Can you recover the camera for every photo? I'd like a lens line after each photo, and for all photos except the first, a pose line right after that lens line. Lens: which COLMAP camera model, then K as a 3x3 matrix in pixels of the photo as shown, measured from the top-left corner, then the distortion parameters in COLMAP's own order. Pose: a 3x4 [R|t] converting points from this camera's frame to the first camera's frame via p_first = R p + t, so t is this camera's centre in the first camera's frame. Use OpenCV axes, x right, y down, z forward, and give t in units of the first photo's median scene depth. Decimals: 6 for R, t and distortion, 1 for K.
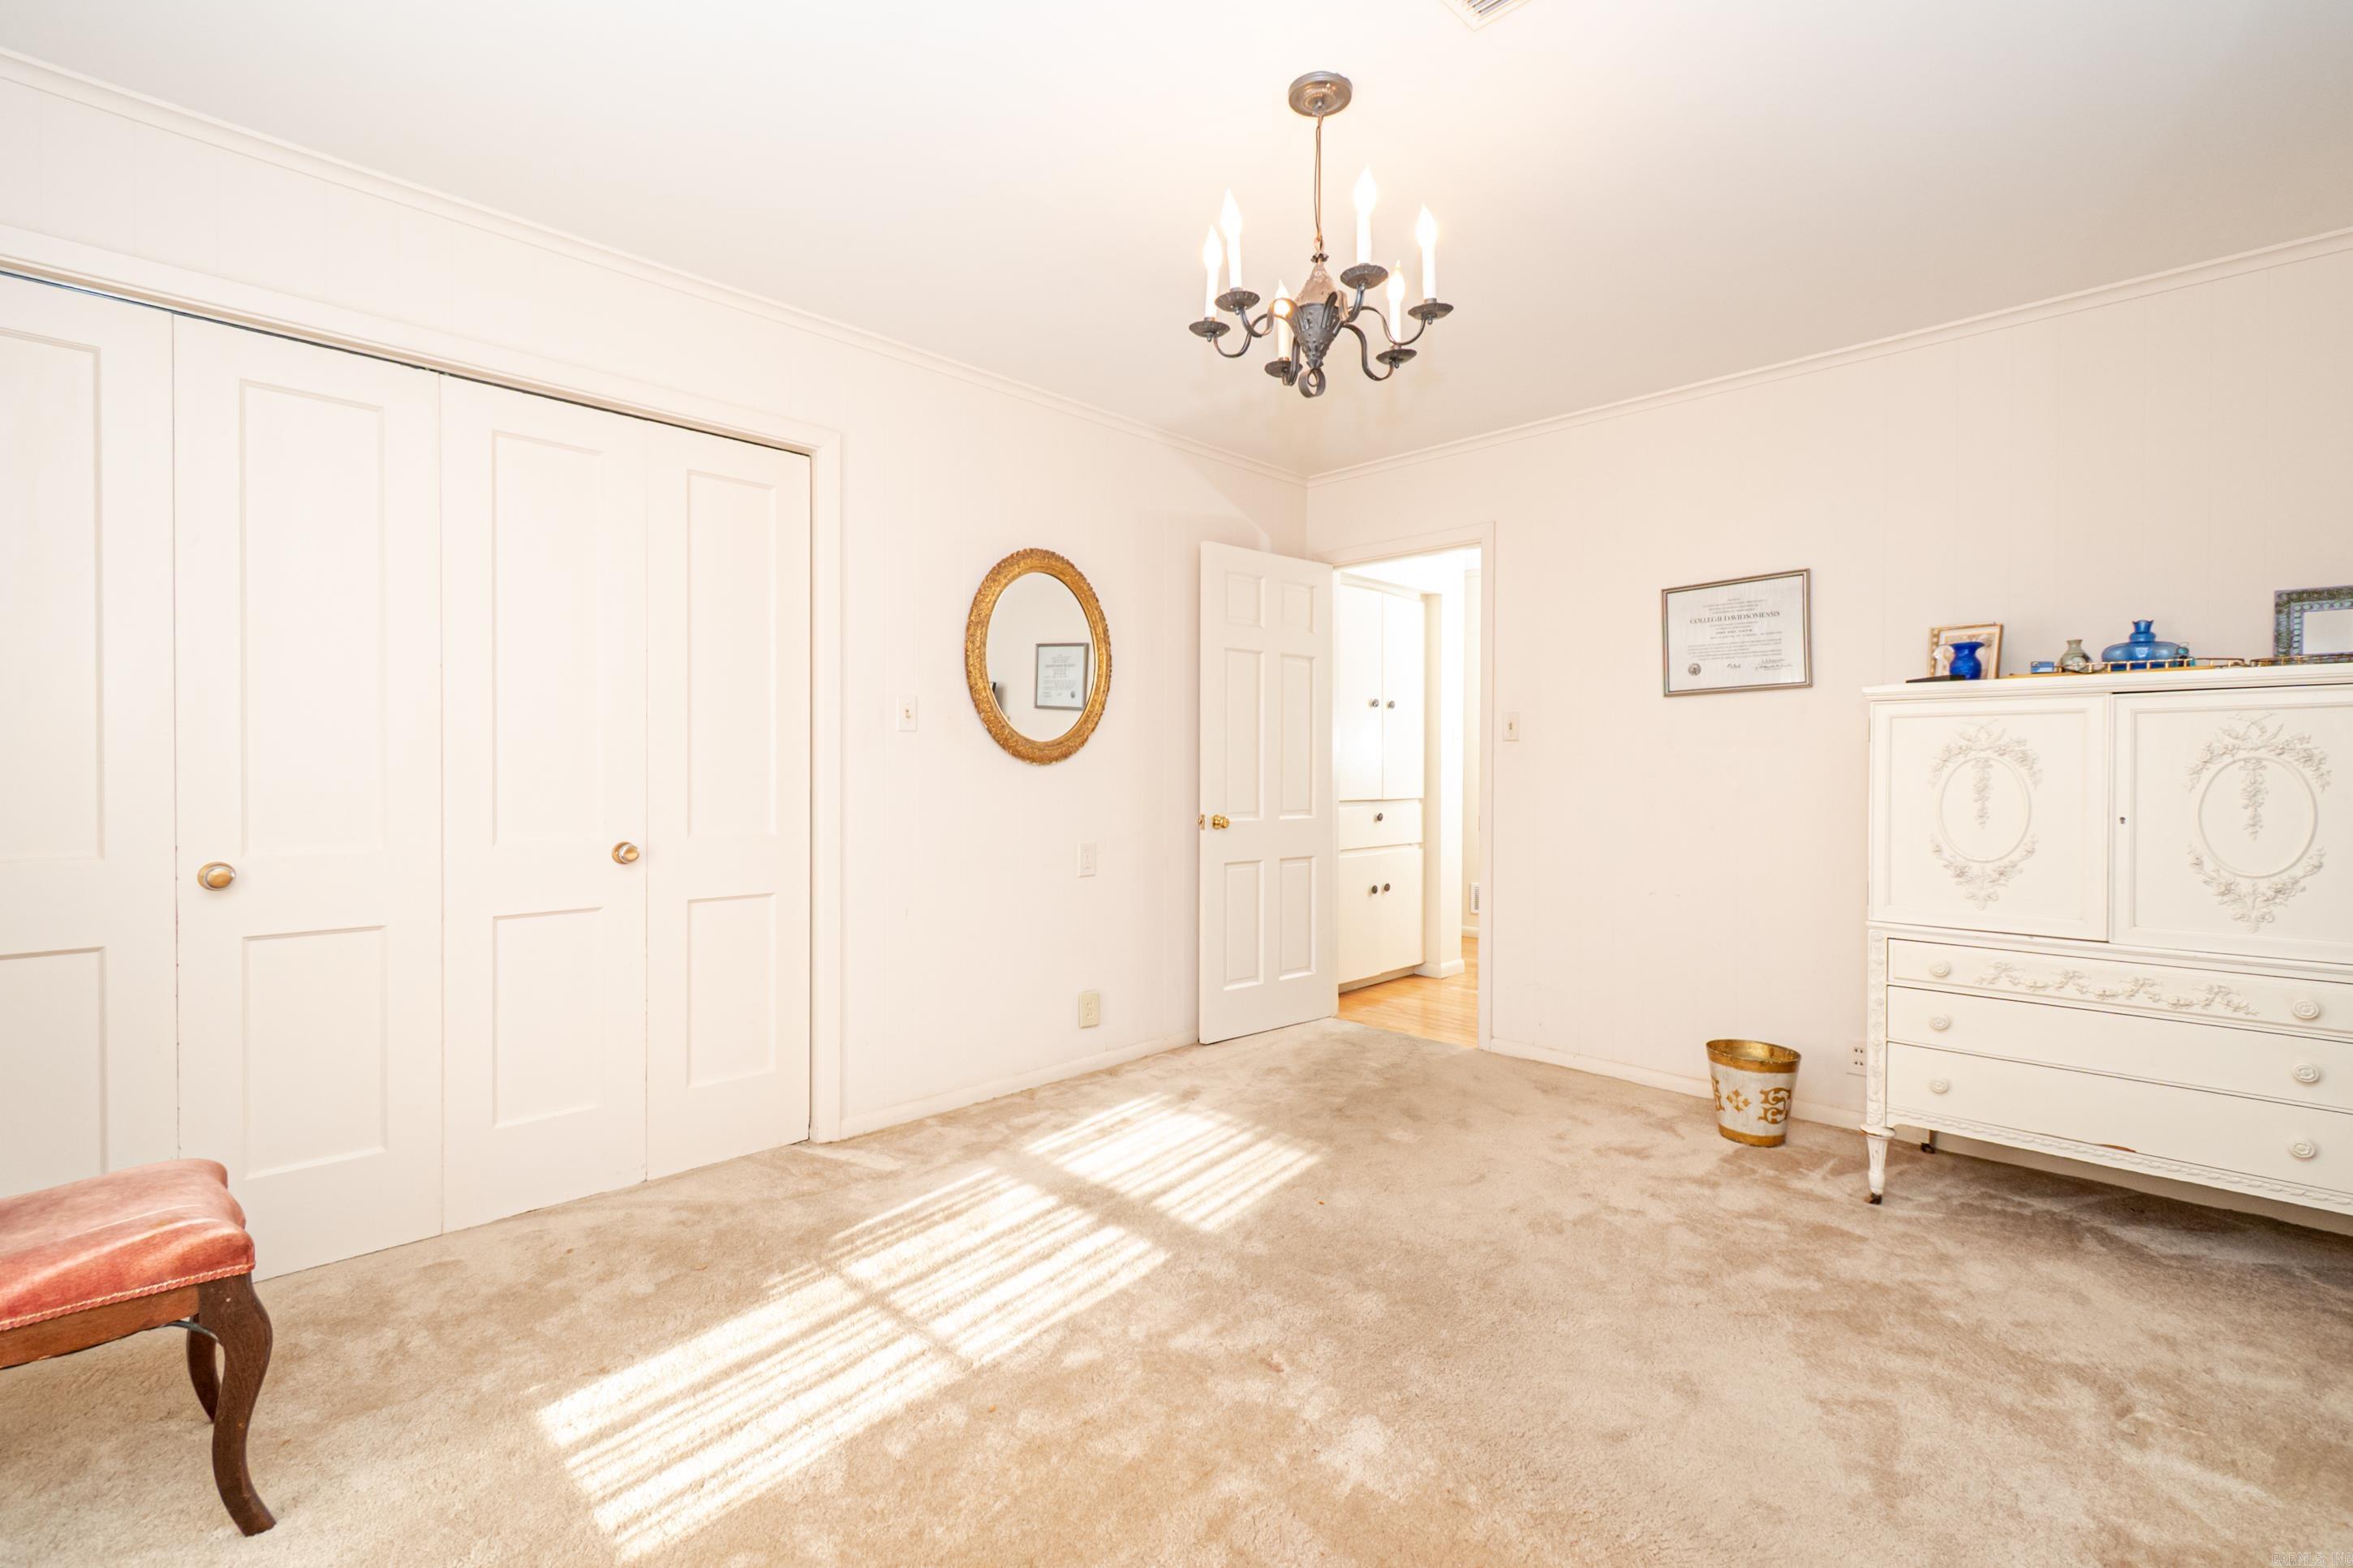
lens RADIAL K [[1061.0, 0, 1178.5], [0, 1061.0, 779.9], [0, 0, 1]] dist [0.006242, -0.003849]
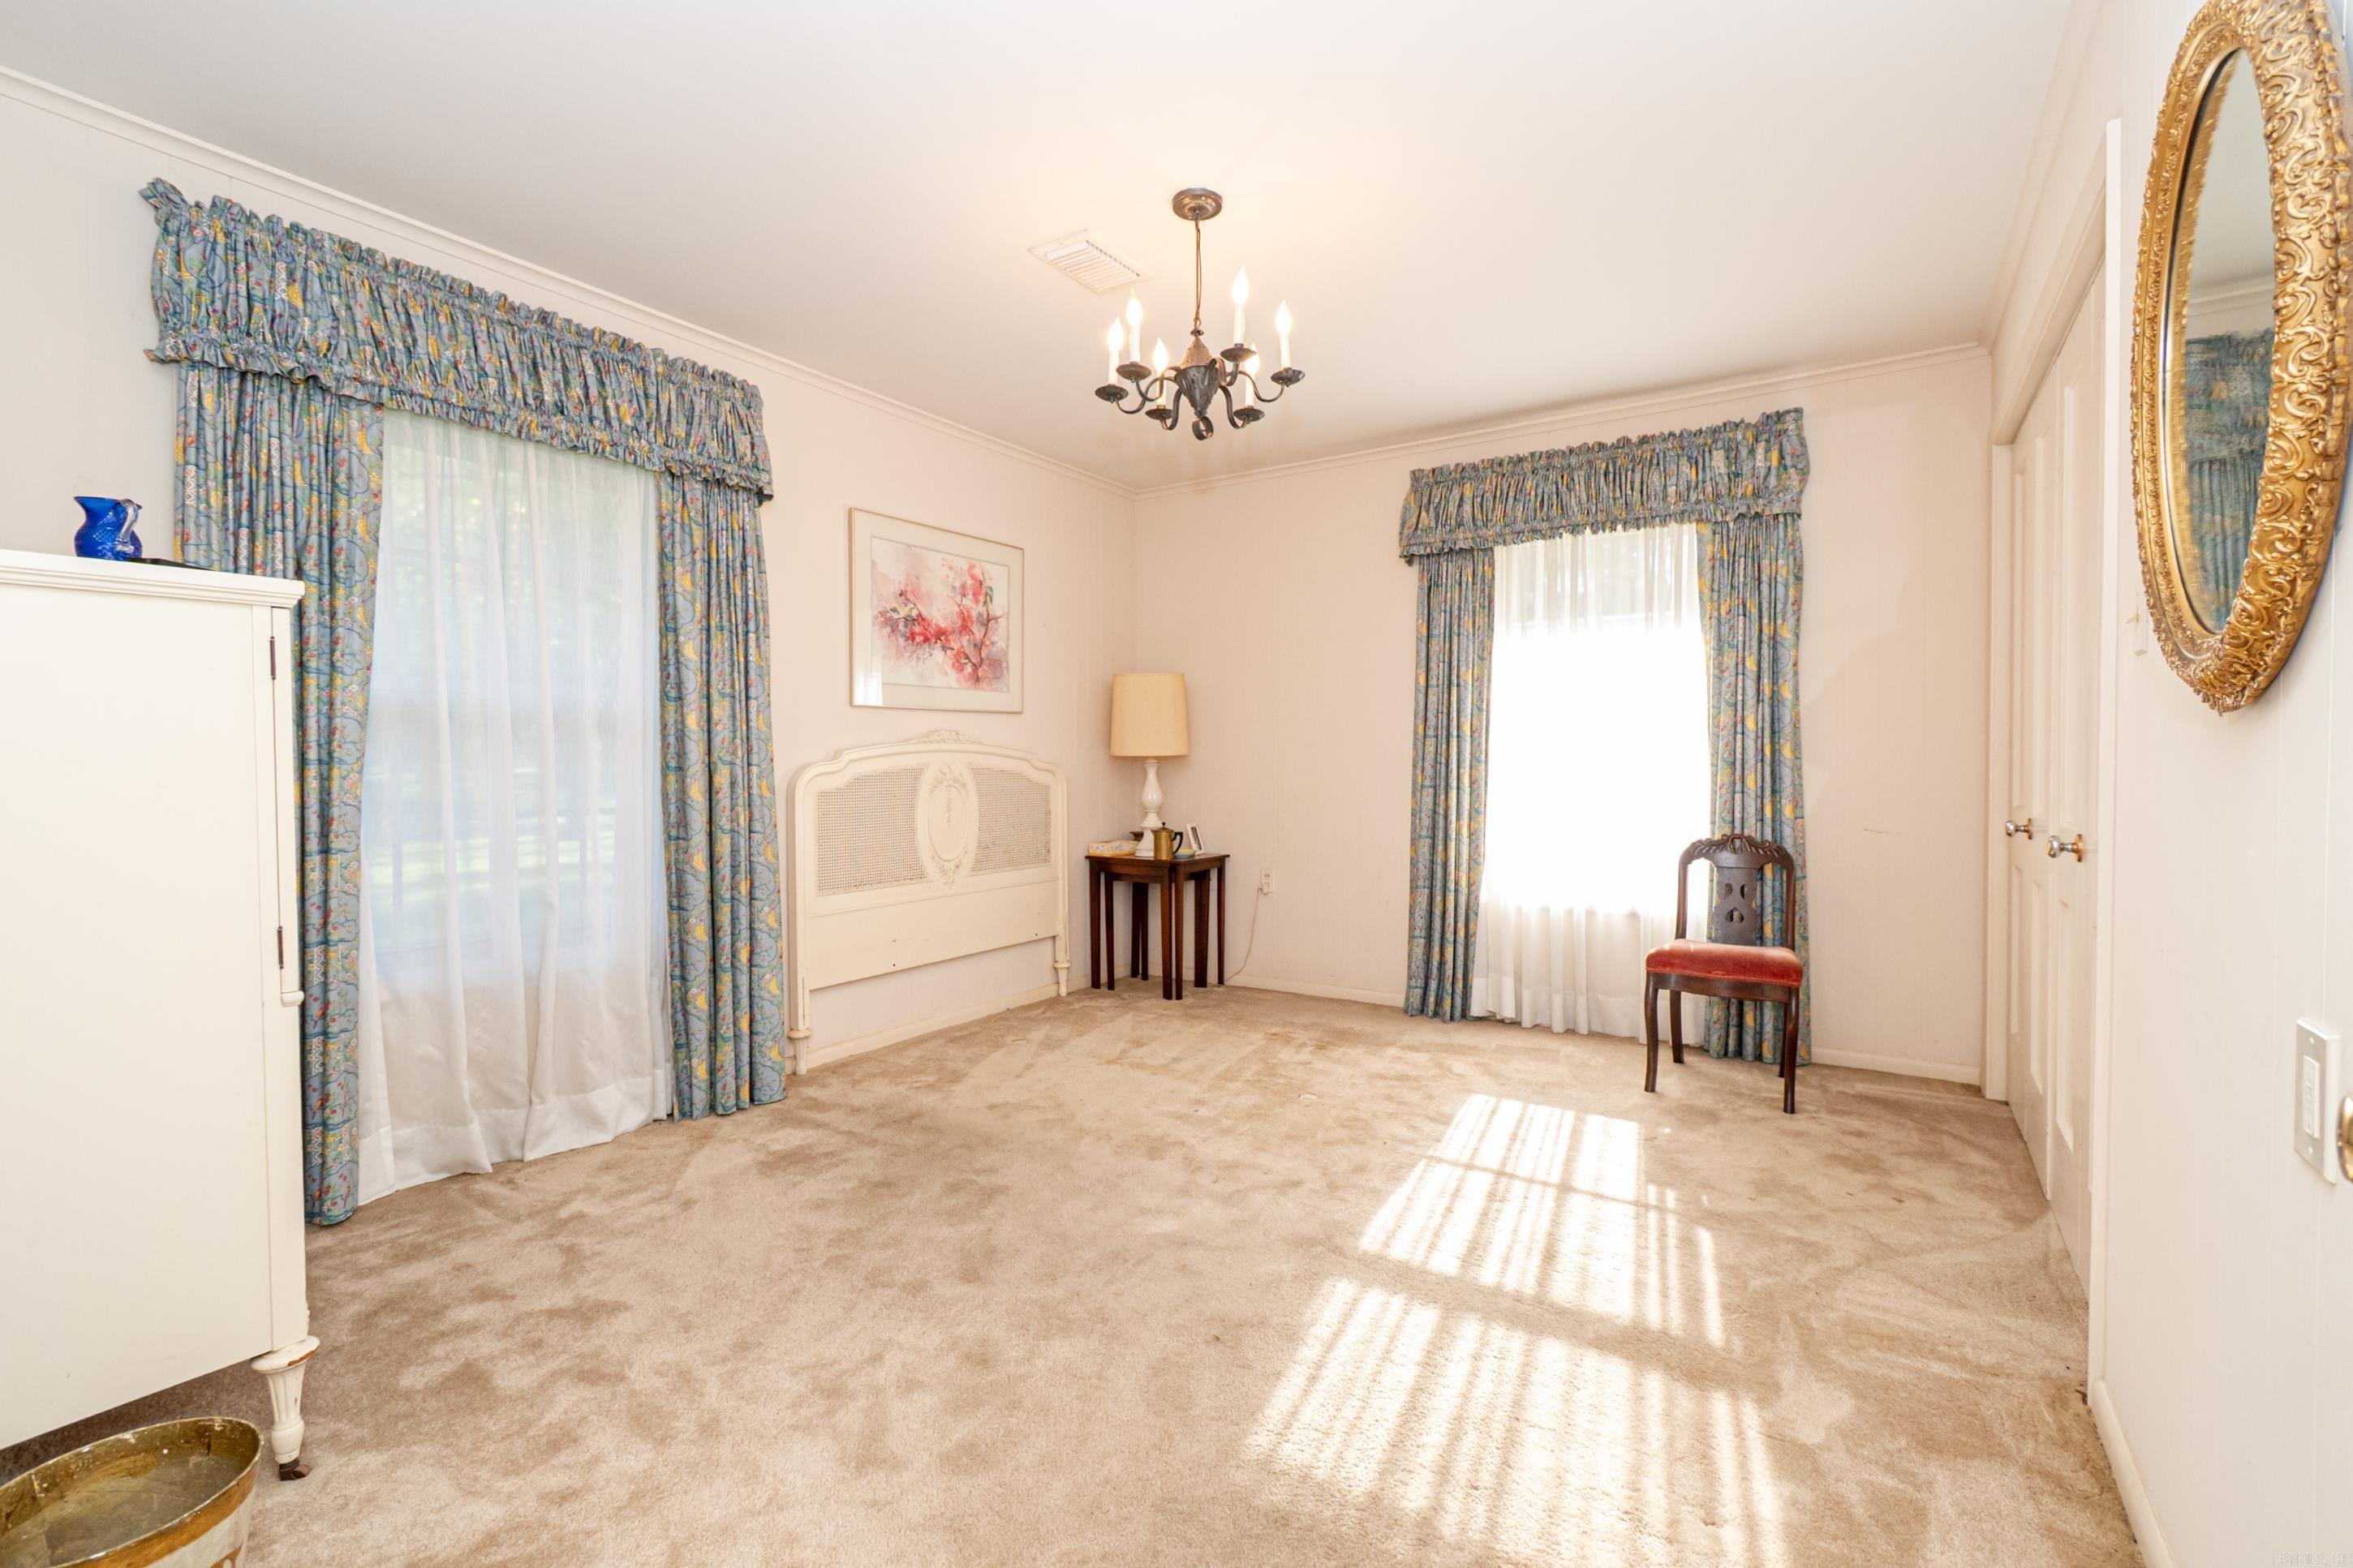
lens RADIAL K [[1061.0, 0, 1177.9], [0, 1061.0, 779.5], [0, 0, 1]] dist [0.006242, -0.003849]
pose [[-0.981695, 0.000140, -0.190458, 0.316083], [-0.003241, 0.999843, 0.017444, 0.008008], [0.190431, 0.017742, -0.981540, 1.788368]]
